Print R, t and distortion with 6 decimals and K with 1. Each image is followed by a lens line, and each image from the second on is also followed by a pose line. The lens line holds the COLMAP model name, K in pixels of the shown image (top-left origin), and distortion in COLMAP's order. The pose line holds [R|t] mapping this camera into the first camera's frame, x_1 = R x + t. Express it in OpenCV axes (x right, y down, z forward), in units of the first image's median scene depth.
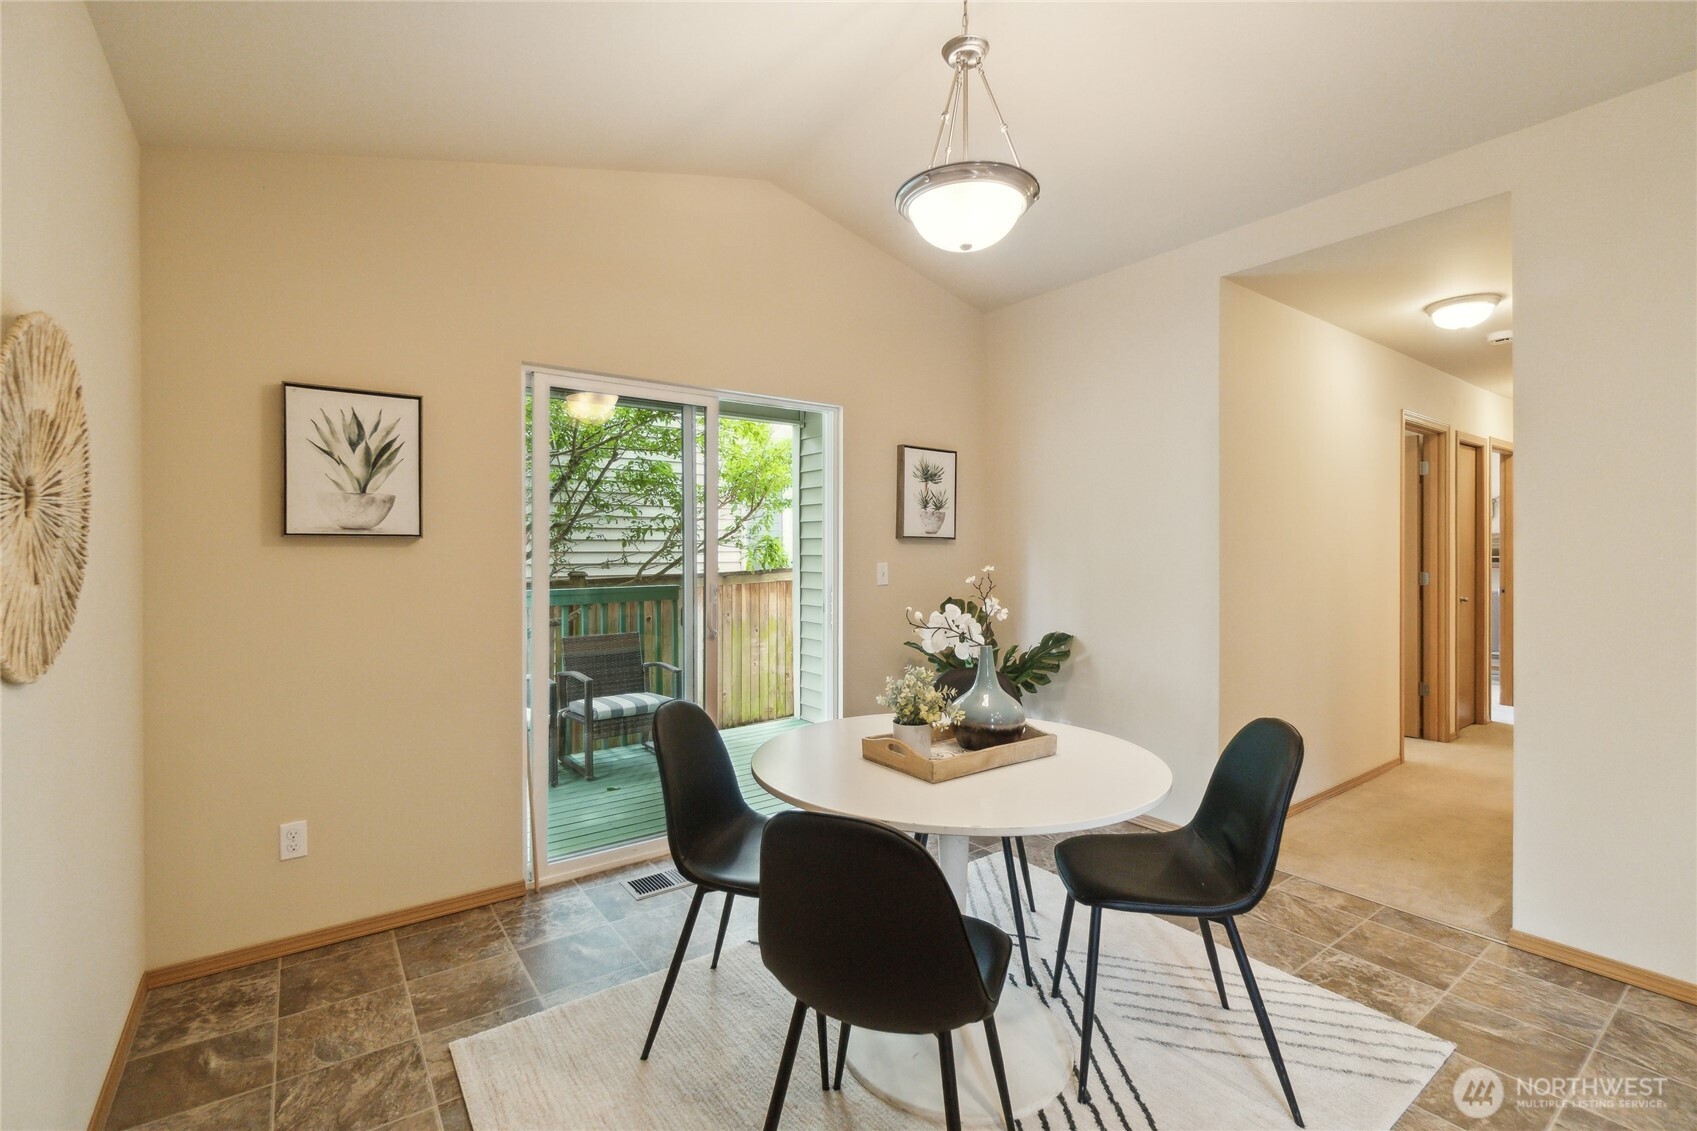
lens RADIAL K [[741.7, 0, 838.1], [0, 741.7, 554.3], [0, 0, 1]] dist [-0.002673, -0.000110]
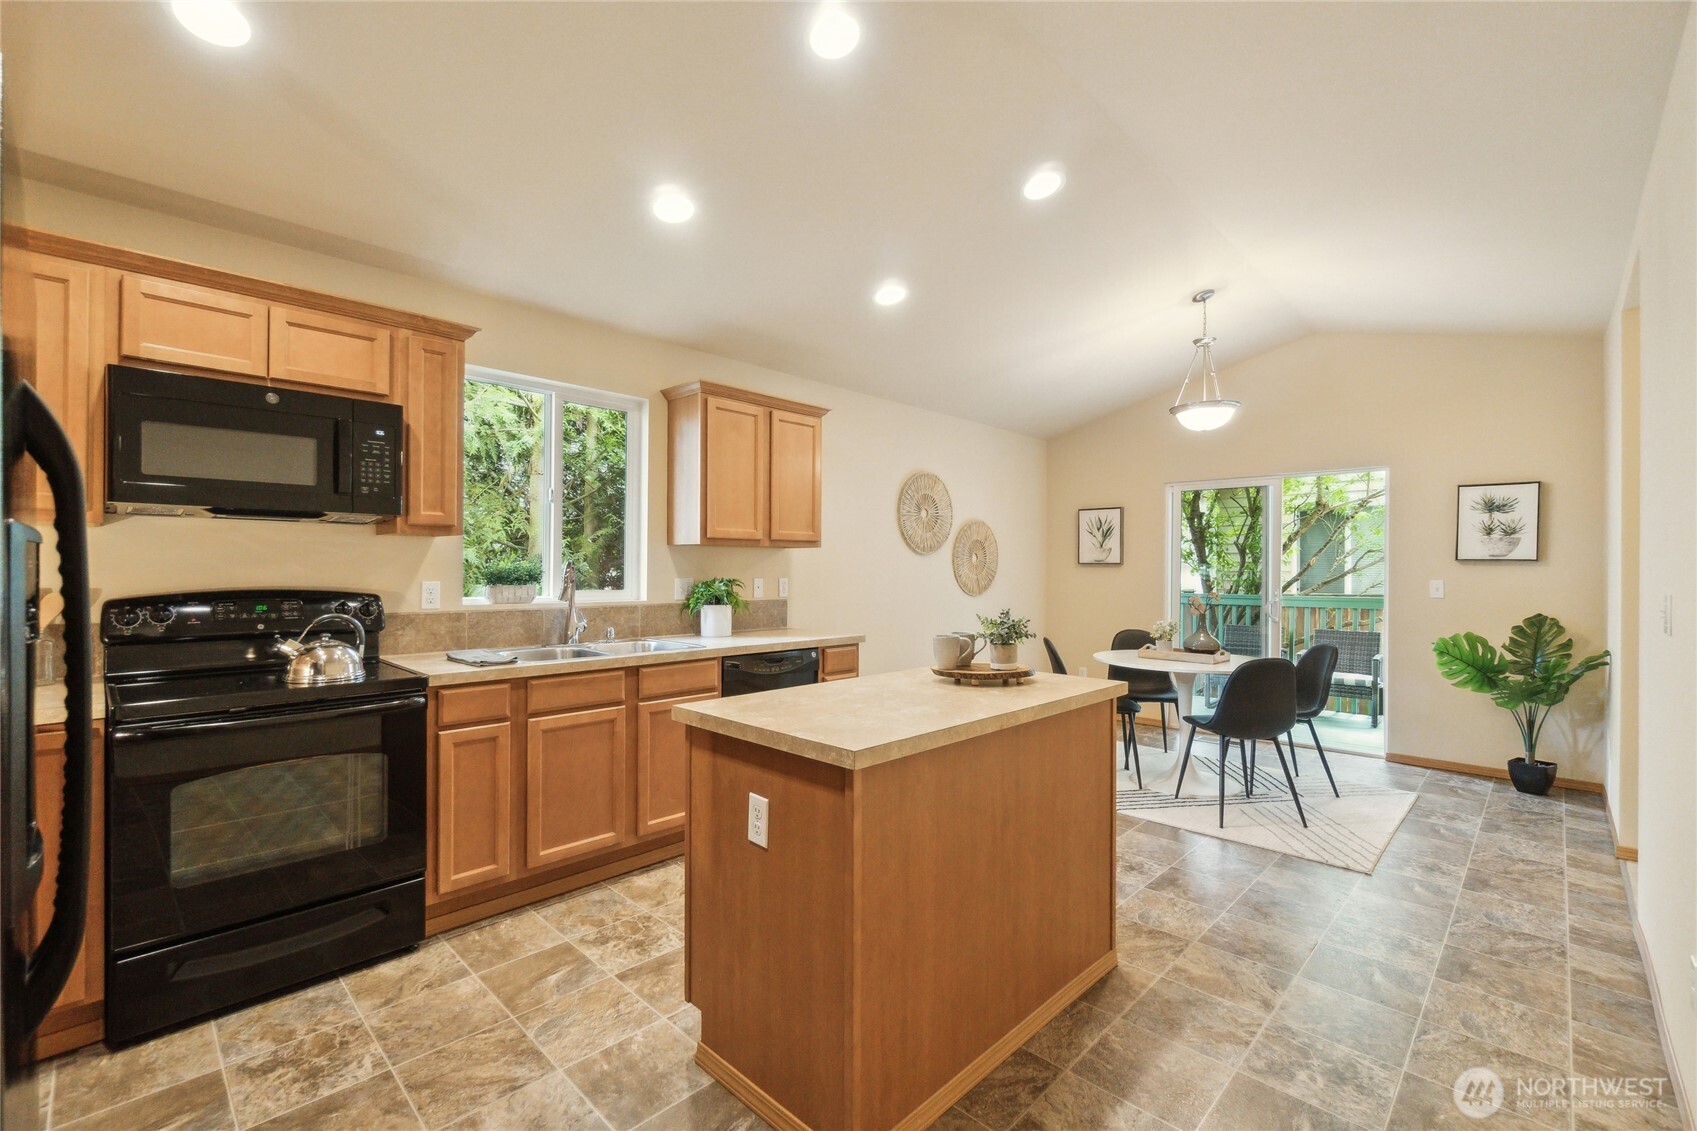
lens RADIAL K [[741.7, 0, 838.1], [0, 741.7, 554.3], [0, 0, 1]] dist [-0.002673, -0.000110]
pose [[0.164558, -0.016559, -0.986228, 1.776323], [-0.008451, 0.999799, -0.018197, -0.002211], [0.986331, 0.011329, 0.164385, -0.346665]]
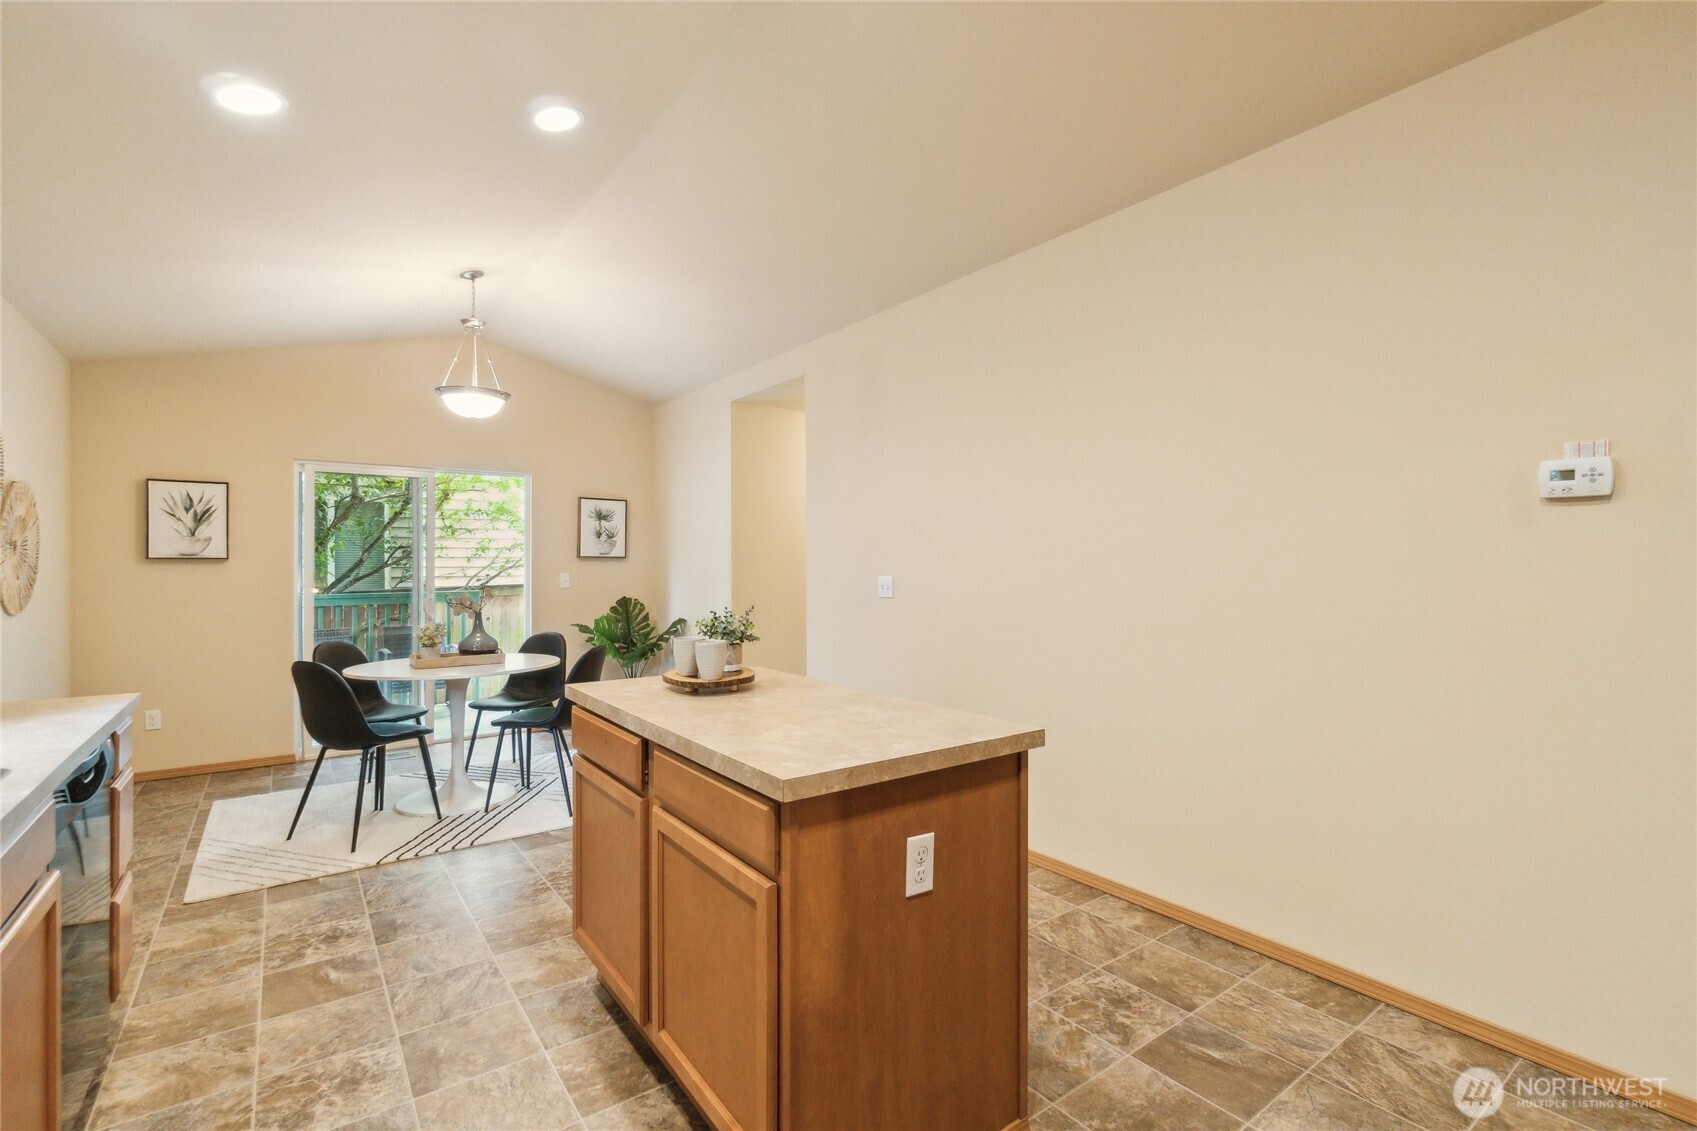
lens RADIAL K [[753.3, 0, 846.6], [0, 753.3, 560.5], [0, 0, 1]] dist [-0.003202, -0.001053]
pose [[0.999908, -0.002604, 0.013279, 0.978005], [0.002752, 0.999934, -0.011130, 0.005617], [-0.013249, 0.011165, 0.999850, -0.911131]]
